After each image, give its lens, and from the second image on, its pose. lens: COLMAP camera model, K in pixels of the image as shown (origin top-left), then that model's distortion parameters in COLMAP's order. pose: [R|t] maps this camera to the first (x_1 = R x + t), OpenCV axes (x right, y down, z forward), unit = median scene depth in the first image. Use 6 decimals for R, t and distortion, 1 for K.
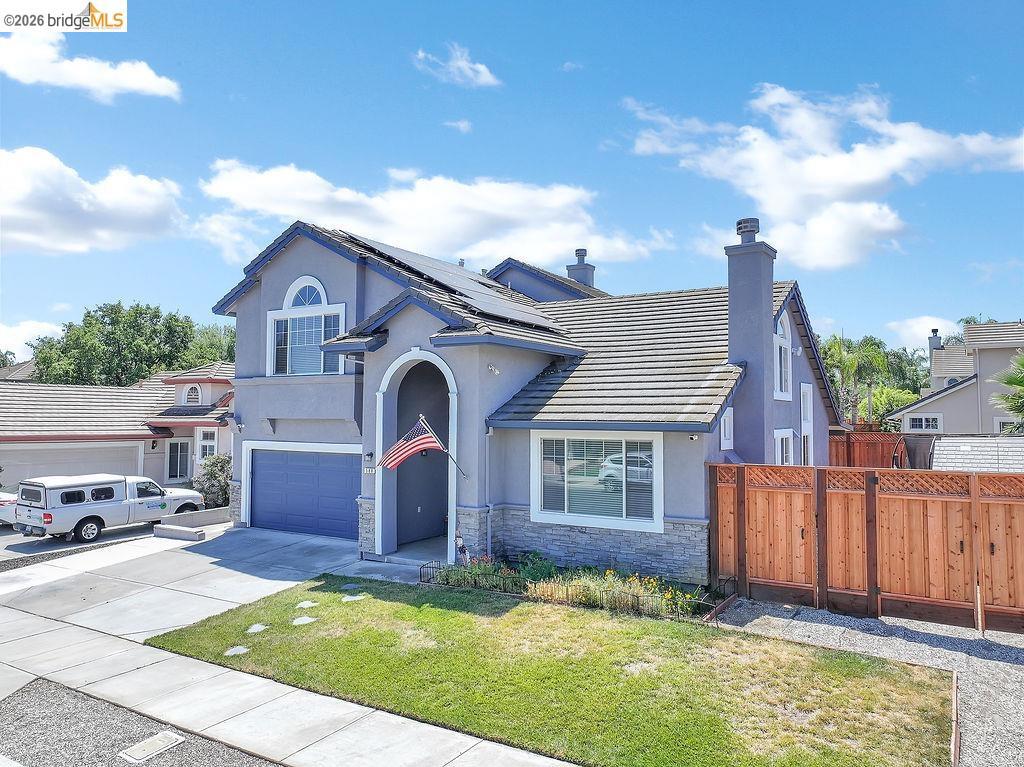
lens RADIAL K [[732.4, 0, 512.0], [0, 732.4, 383.5], [0, 0, 1]] dist [-0.003499, 0.010851]
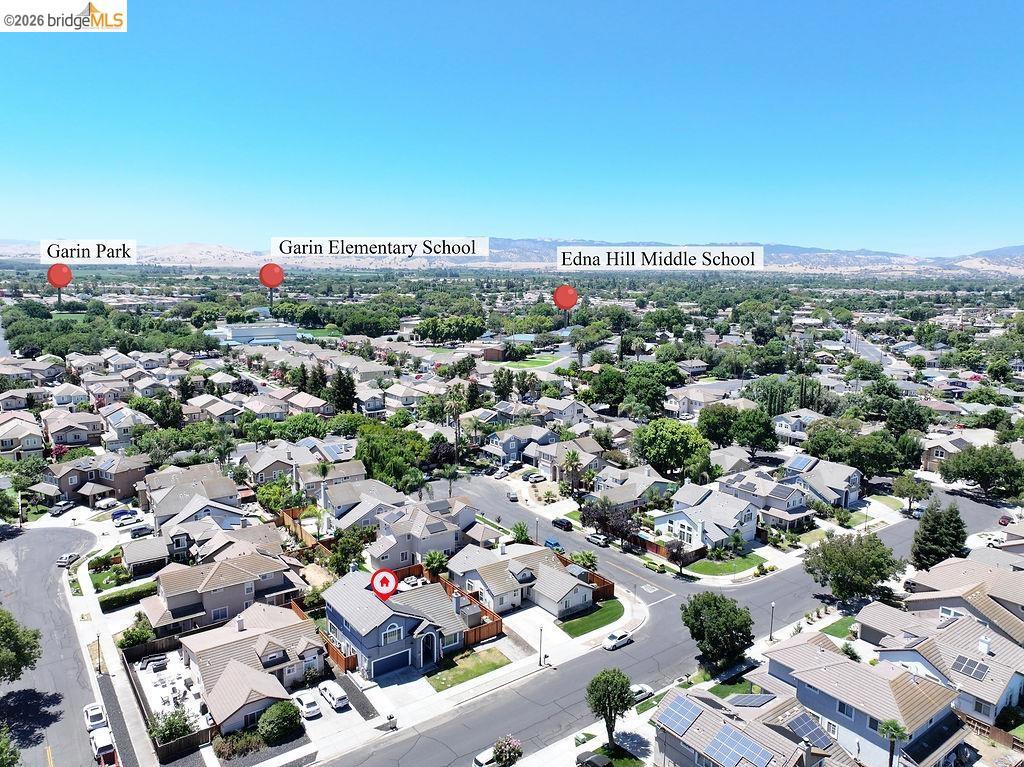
lens RADIAL K [[732.4, 0, 512.0], [0, 732.4, 383.5], [0, 0, 1]] dist [-0.003499, 0.010851]
pose [[0.367808, -0.152398, 0.917329, -5.795874], [-0.047095, 0.982161, 0.182051, -3.627500], [-0.928708, -0.110162, 0.354069, -1.751422]]
